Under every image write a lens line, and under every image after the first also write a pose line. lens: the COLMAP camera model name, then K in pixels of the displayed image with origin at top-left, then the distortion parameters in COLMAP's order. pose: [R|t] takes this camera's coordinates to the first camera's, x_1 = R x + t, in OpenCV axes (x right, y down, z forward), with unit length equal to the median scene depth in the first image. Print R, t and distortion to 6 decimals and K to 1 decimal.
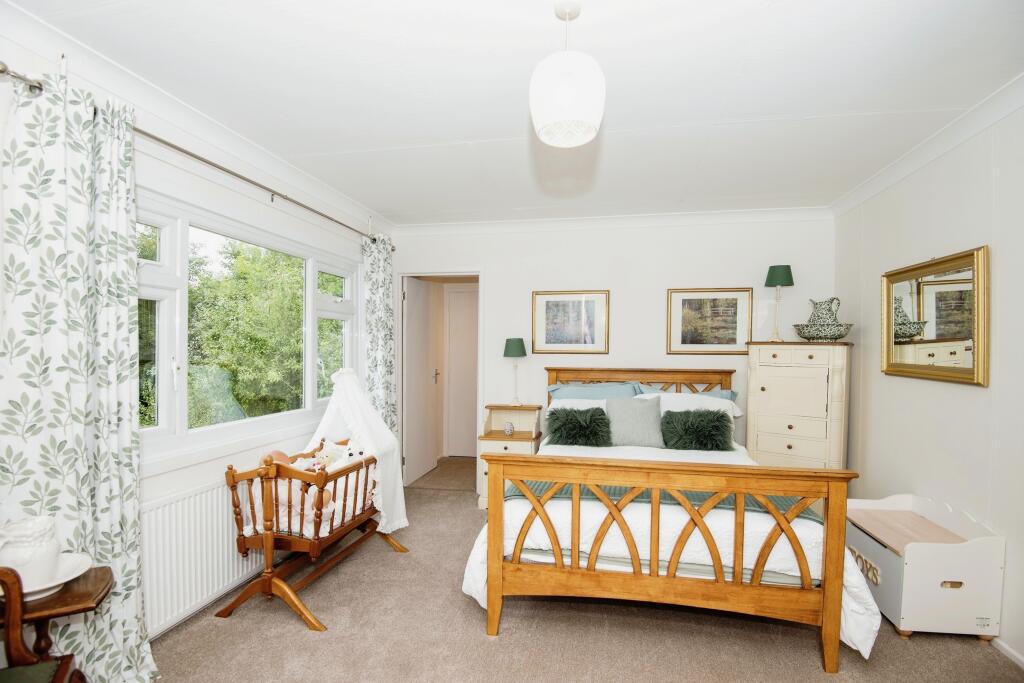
lens RADIAL K [[488.8, 0, 513.1], [0, 488.8, 348.7], [0, 0, 1]] dist [-0.041287, -0.000762]
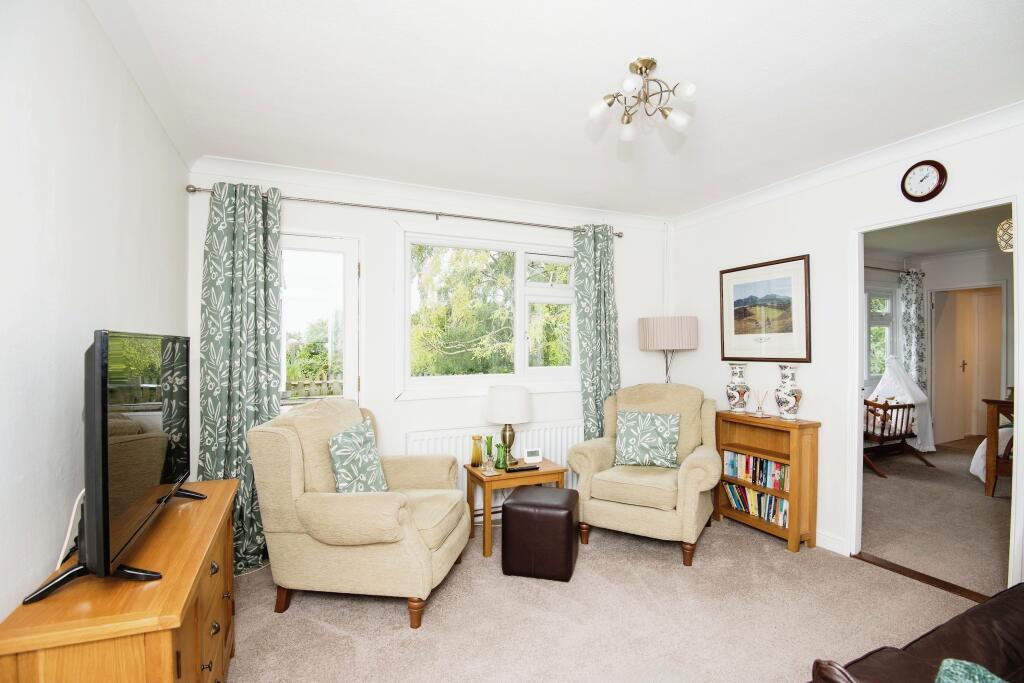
lens RADIAL K [[488.8, 0, 519.5], [0, 488.8, 346.4], [0, 0, 1]] dist [-0.041287, -0.000762]
pose [[0.595165, -0.001445, -0.803602, 0.259886], [0.005816, 0.999980, 0.002509, -0.006008], [0.803583, -0.006168, 0.595161, -1.221990]]
